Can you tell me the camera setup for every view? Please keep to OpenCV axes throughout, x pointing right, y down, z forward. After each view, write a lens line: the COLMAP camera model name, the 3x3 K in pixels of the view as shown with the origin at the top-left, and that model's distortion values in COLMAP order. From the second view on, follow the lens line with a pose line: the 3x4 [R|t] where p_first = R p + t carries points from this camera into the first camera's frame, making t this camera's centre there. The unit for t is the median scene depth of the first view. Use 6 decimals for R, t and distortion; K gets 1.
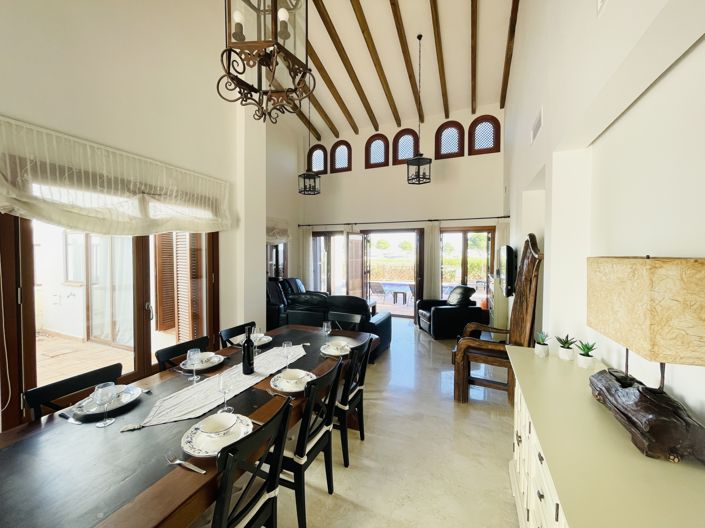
lens RADIAL K [[284.3, 0, 352.7], [0, 284.3, 263.9], [0, 0, 1]] dist [-0.014545, 0.000479]
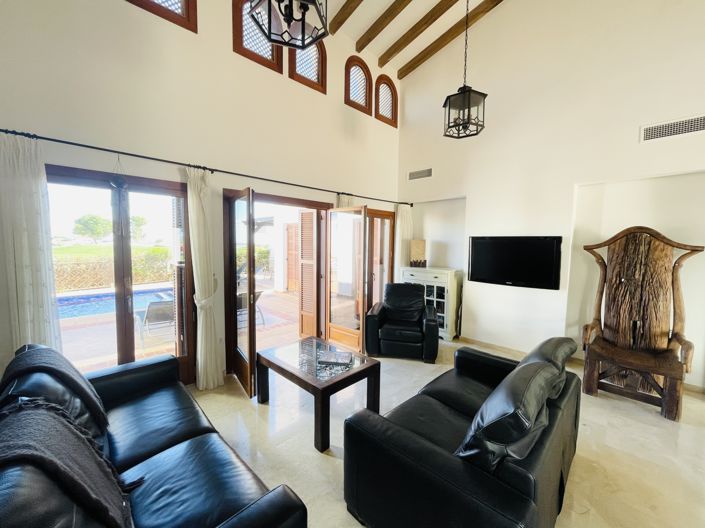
lens RADIAL K [[284.3, 0, 351.5], [0, 284.3, 266.0], [0, 0, 1]] dist [-0.014545, 0.000479]
pose [[0.374832, -0.072111, 0.924284, -0.323114], [0.014503, 0.997304, 0.071926, -0.026487], [-0.926979, -0.013556, 0.374868, 0.663244]]
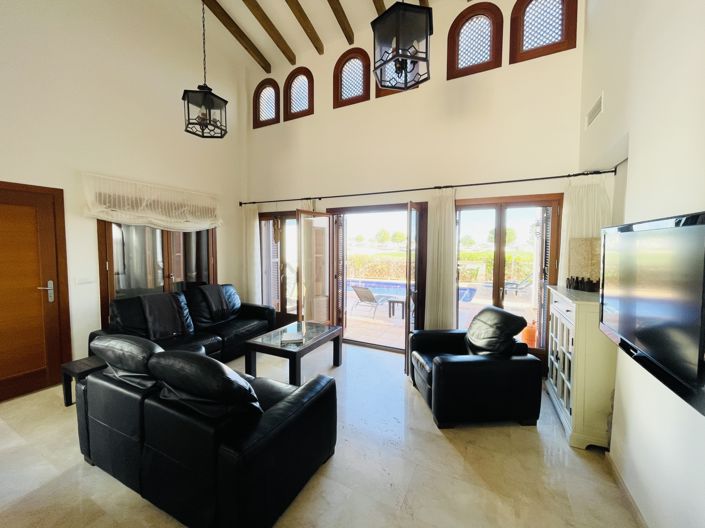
lens RADIAL K [[284.3, 0, 351.8], [0, 284.3, 261.8], [0, 0, 1]] dist [-0.014545, 0.000479]
pose [[0.997677, 0.002899, -0.068060, 0.127663], [-0.001110, 0.999653, 0.026320, -0.017944], [0.068113, -0.026183, 0.997334, 0.381775]]
